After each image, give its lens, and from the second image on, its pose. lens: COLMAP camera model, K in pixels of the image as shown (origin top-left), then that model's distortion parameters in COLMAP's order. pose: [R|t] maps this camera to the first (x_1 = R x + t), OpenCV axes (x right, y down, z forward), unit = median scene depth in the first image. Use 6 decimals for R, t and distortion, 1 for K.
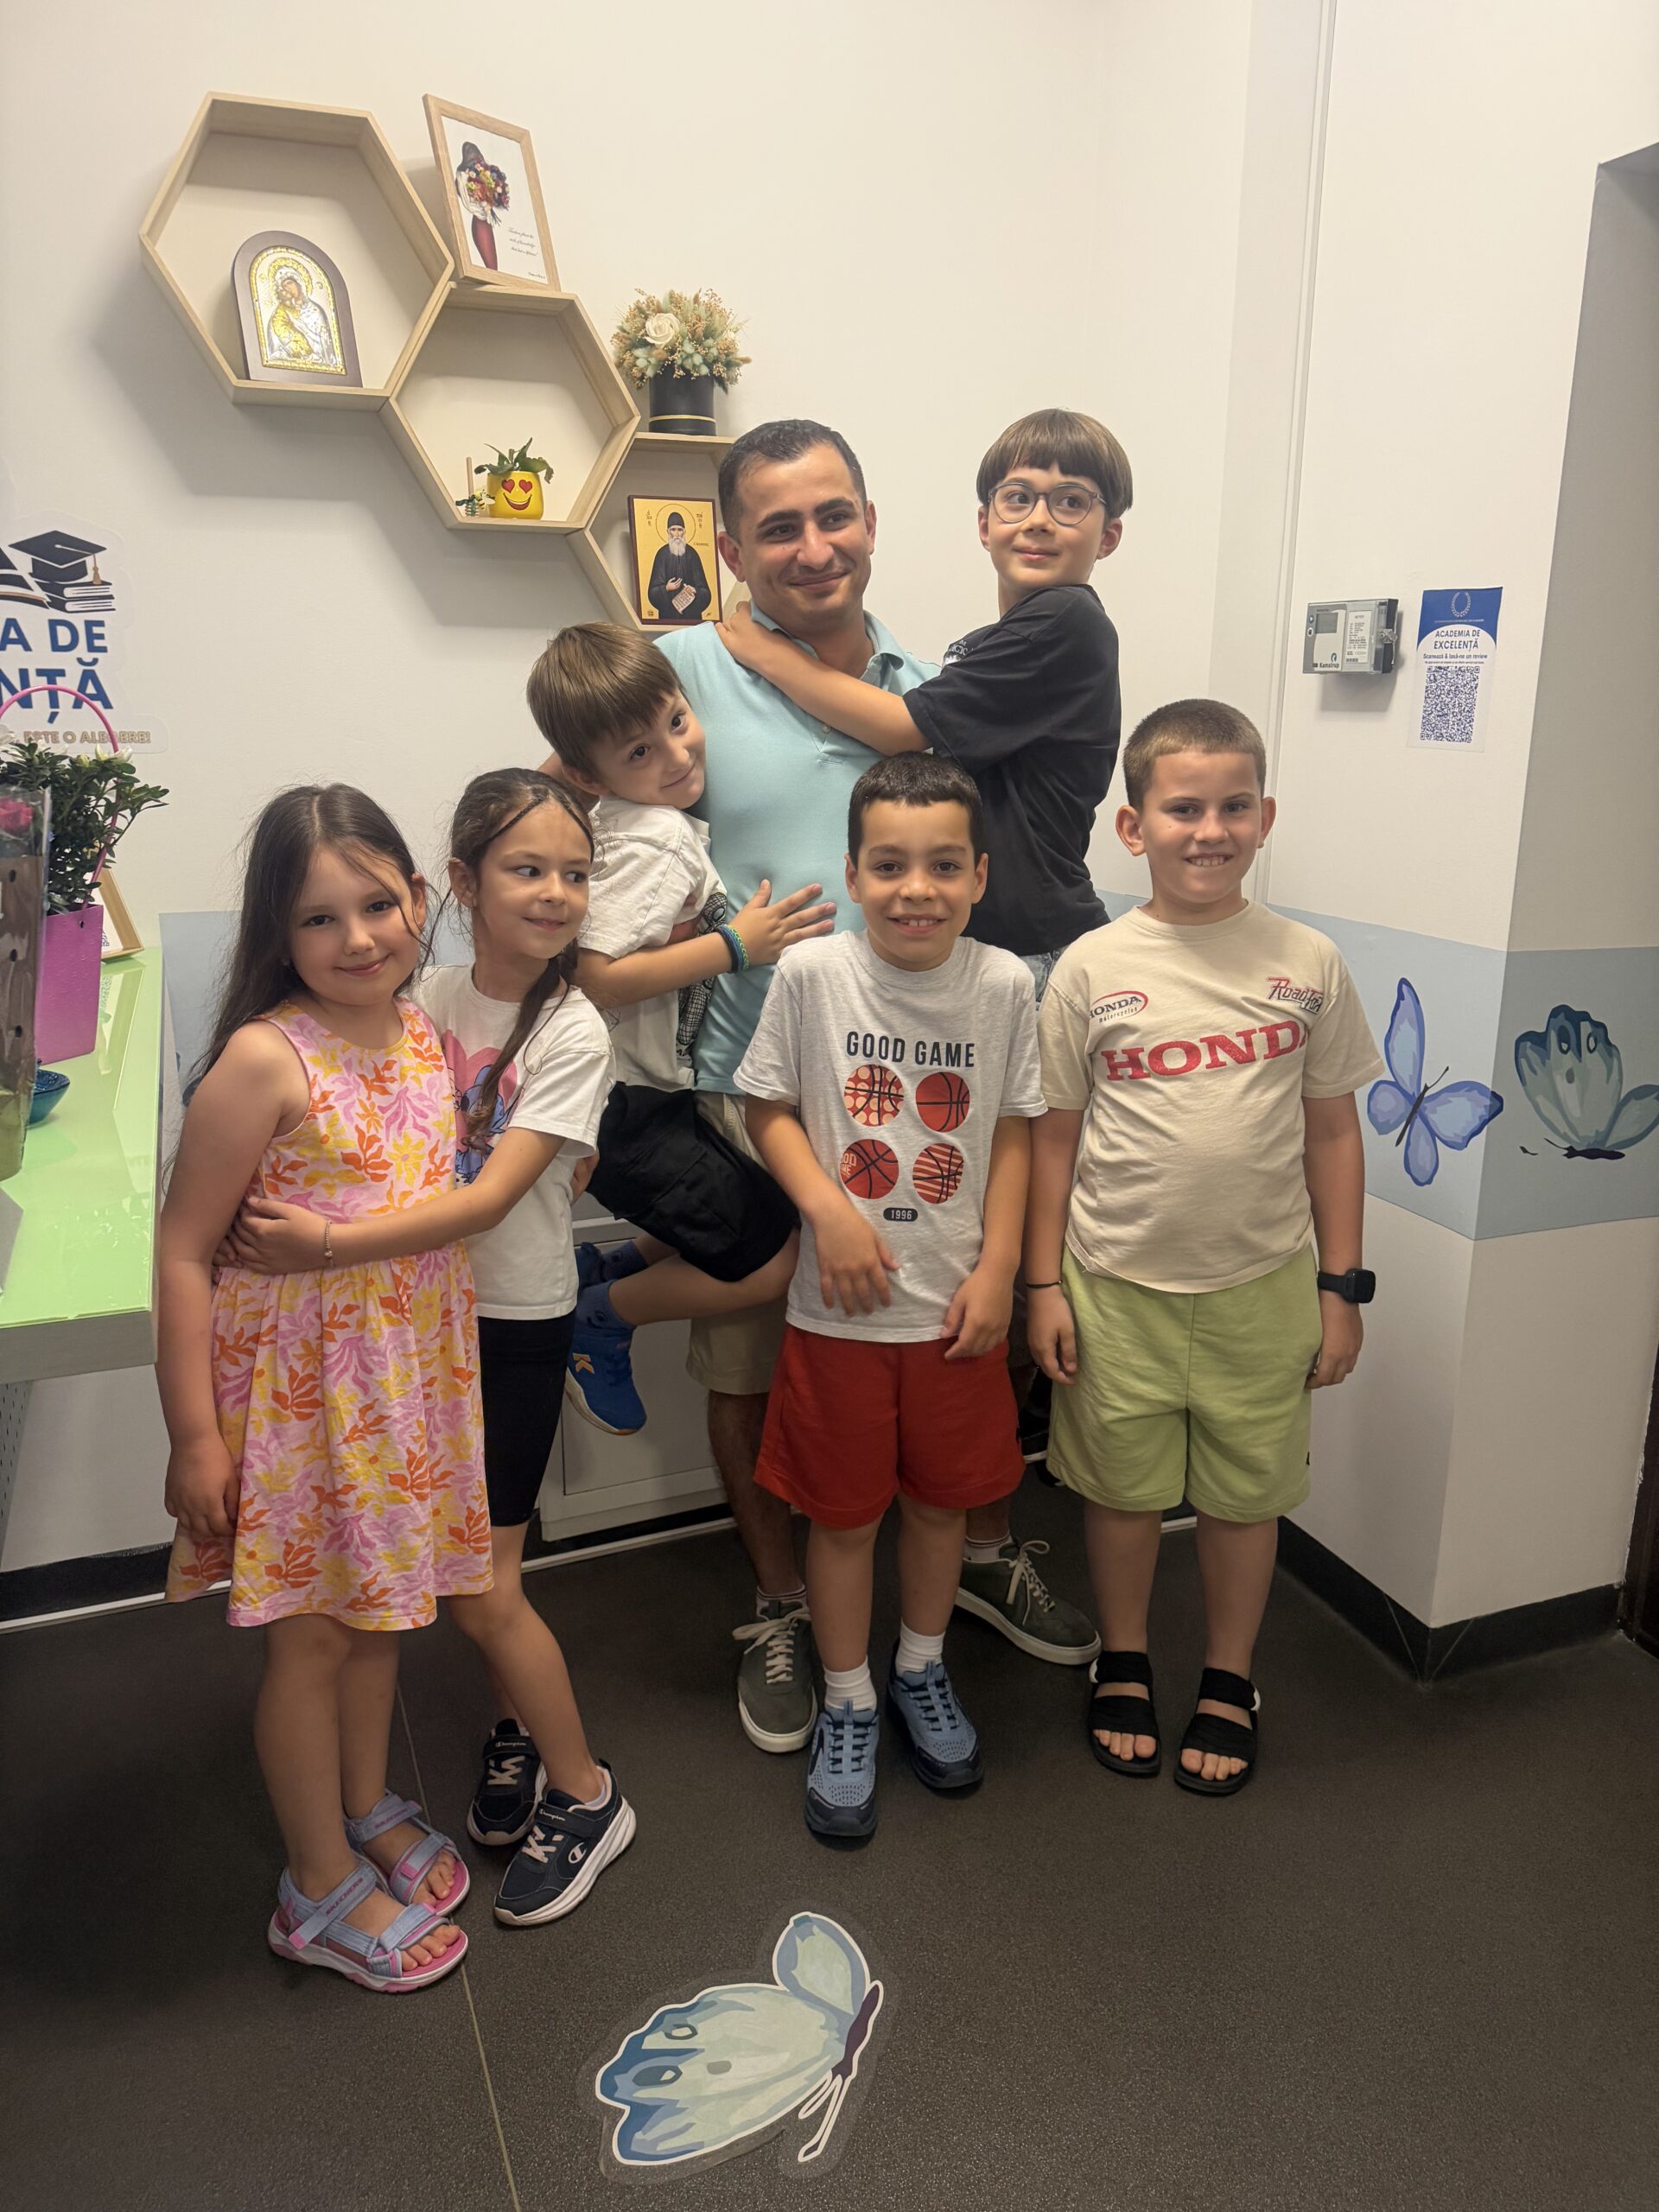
lens RADIAL K [[1532.5, 0, 830.8], [0, 1532.5, 1114.3], [0, 0, 1]] dist [0.005139, 0.003835]
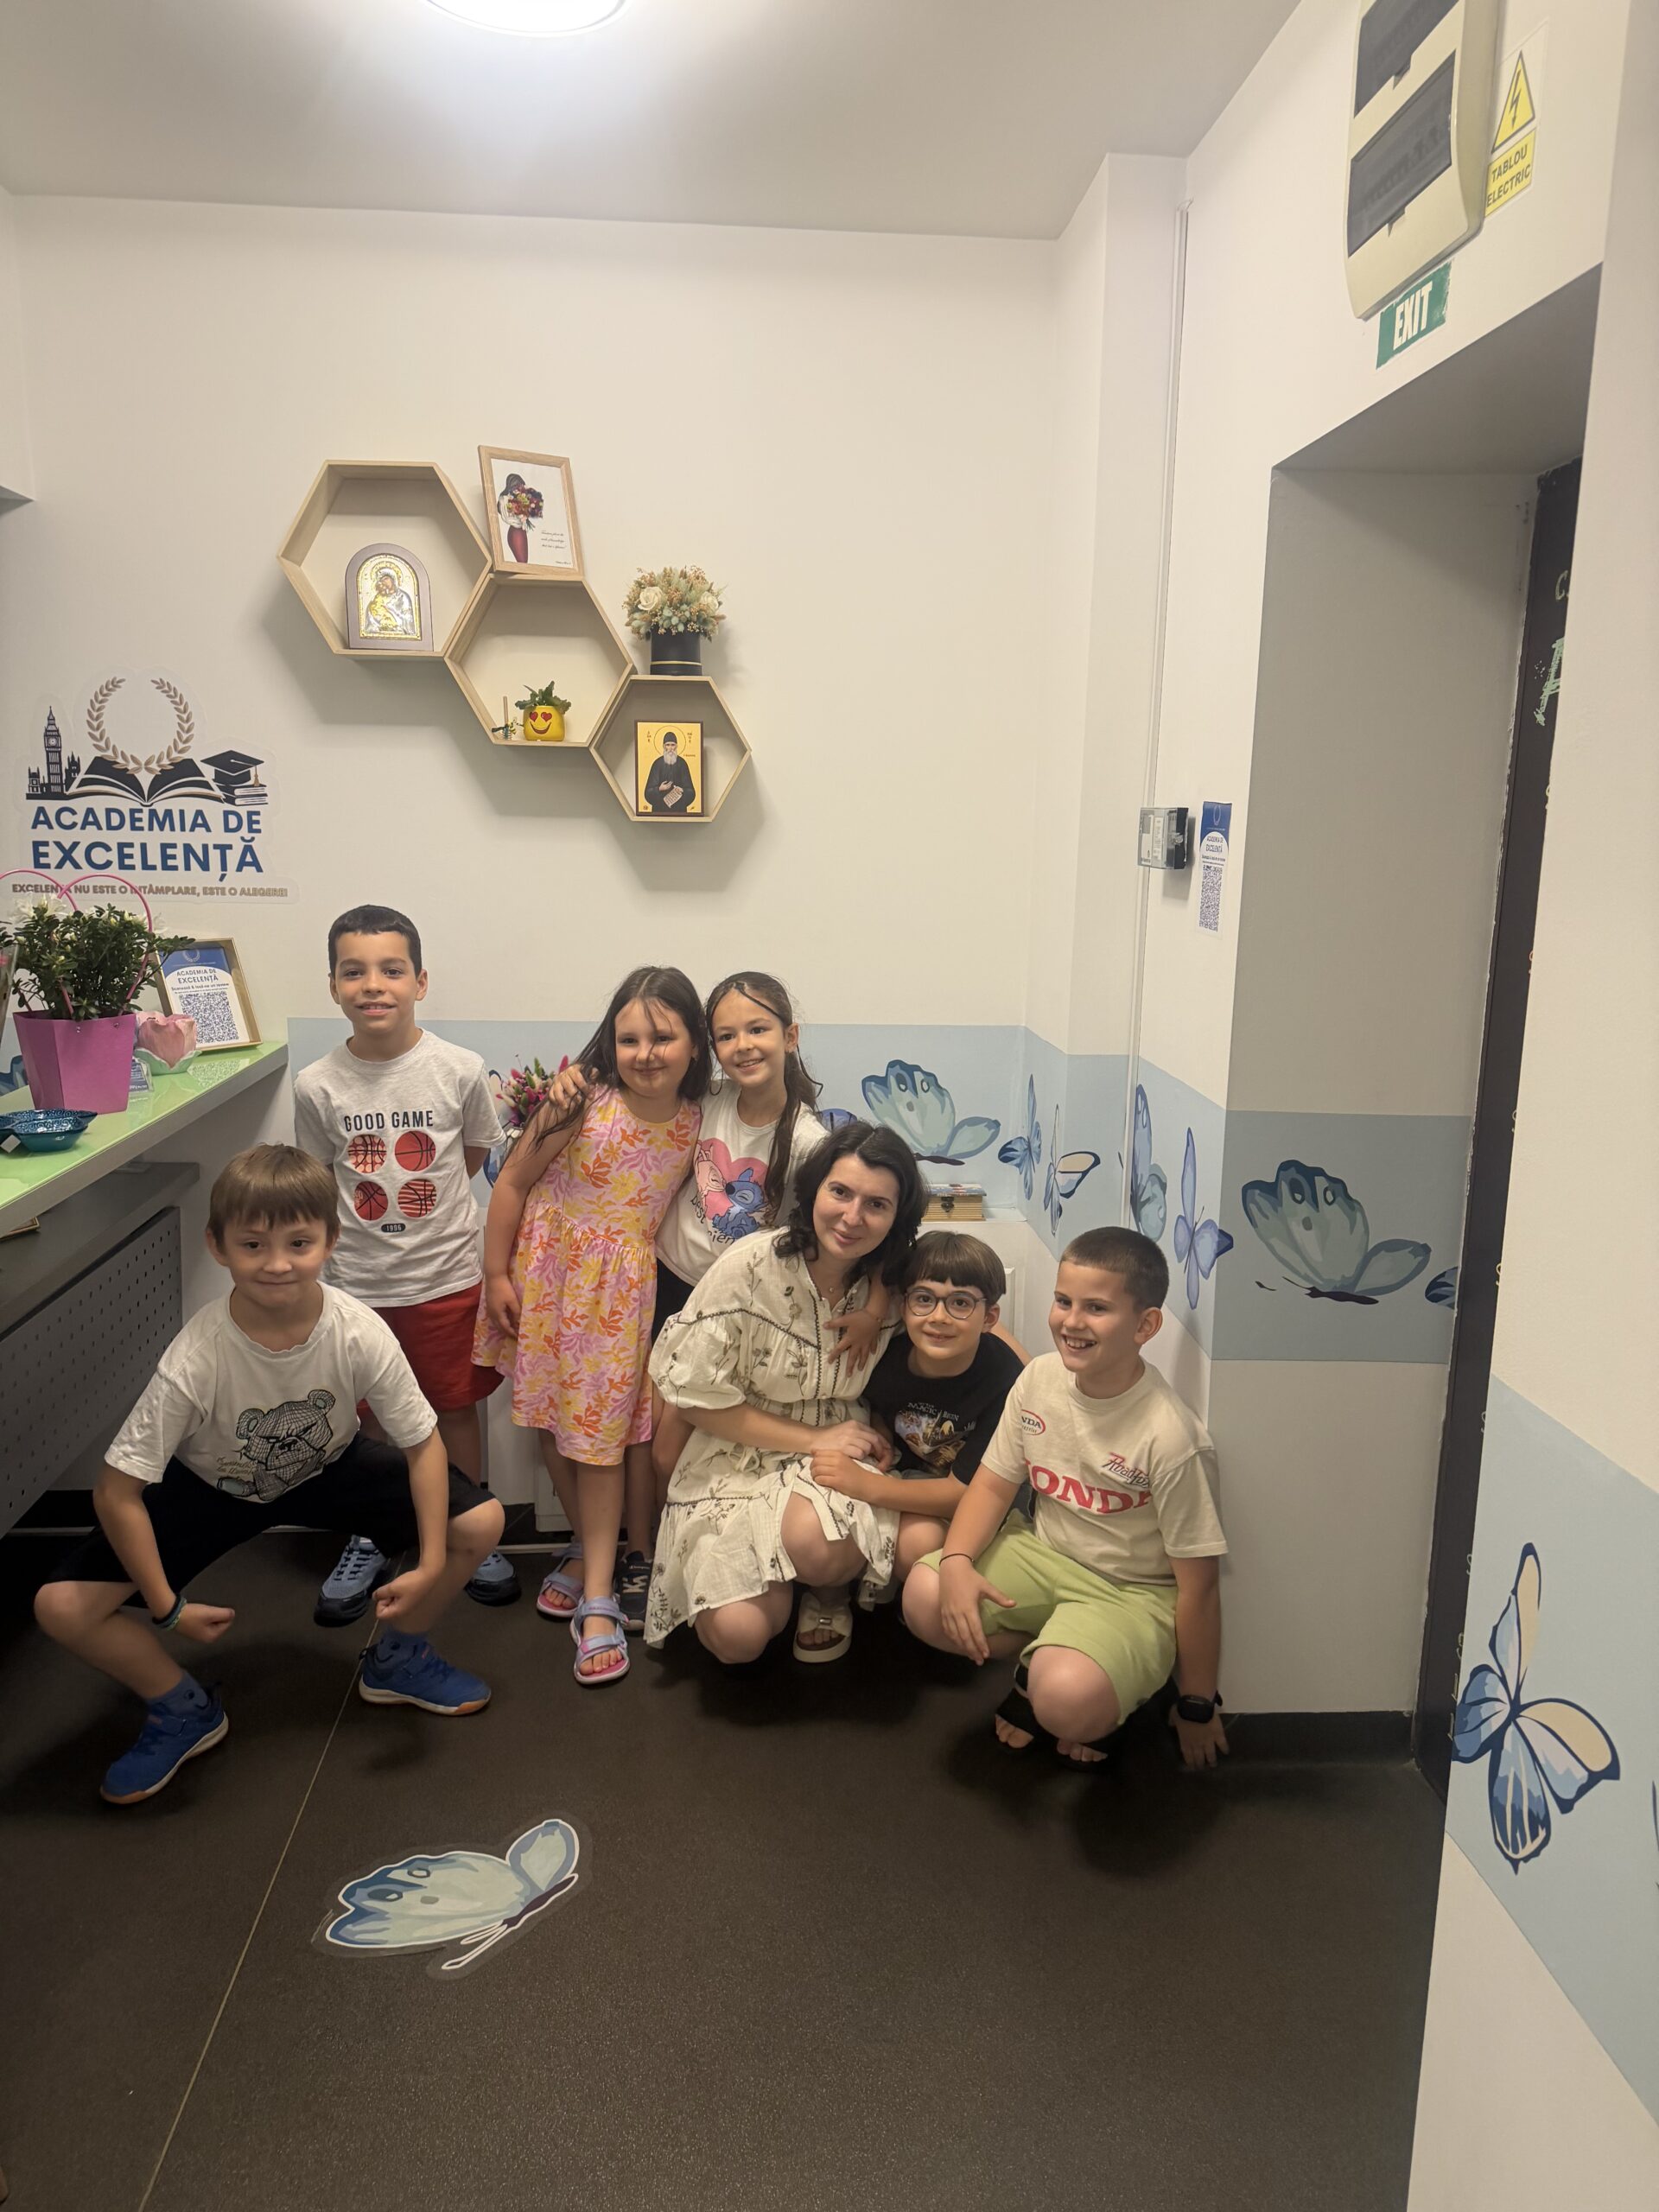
lens RADIAL K [[1547.7, 0, 840.9], [0, 1547.7, 1126.1], [0, 0, 1]] dist [0.064567, -0.001607]
pose [[0.951397, 0.071270, -0.299608, 0.494036], [-0.093349, 0.993823, -0.060019, 0.004483], [0.293480, 0.085070, 0.952173, -0.196497]]
